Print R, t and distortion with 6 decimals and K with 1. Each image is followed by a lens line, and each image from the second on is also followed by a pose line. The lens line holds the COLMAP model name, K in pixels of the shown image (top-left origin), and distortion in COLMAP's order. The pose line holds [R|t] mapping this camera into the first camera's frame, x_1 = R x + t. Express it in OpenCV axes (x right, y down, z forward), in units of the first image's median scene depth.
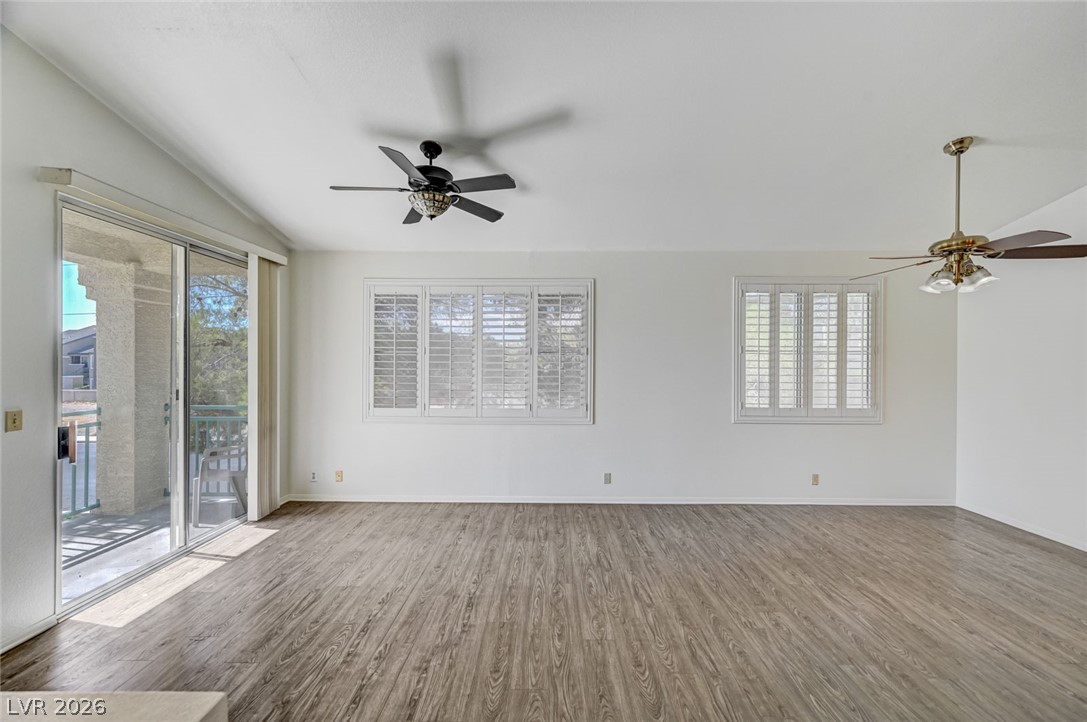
lens RADIAL K [[429.9, 0, 544.9], [0, 429.9, 364.6], [0, 0, 1]] dist [0.003705, -0.000615]
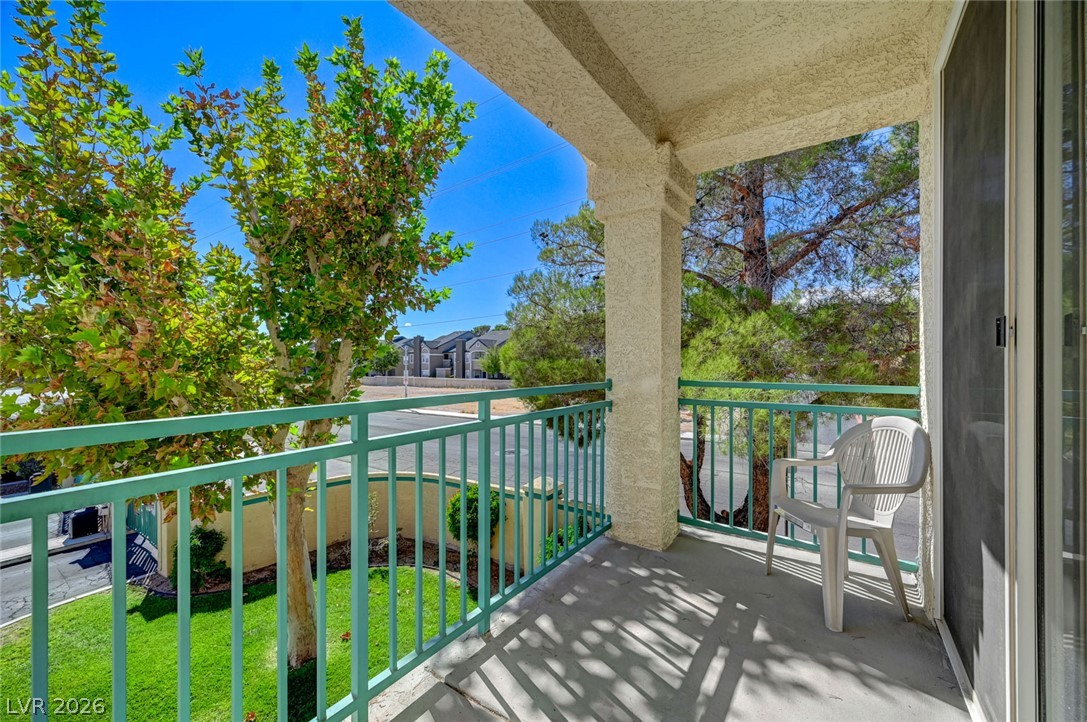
lens RADIAL K [[429.9, 0, 544.3], [0, 429.9, 362.1], [0, 0, 1]] dist [0.003705, -0.000615]
pose [[0.830261, -0.003553, -0.557364, -0.860718], [0.005390, 0.999984, 0.001655, 0.082519], [0.557349, -0.004379, 0.830267, 0.446867]]
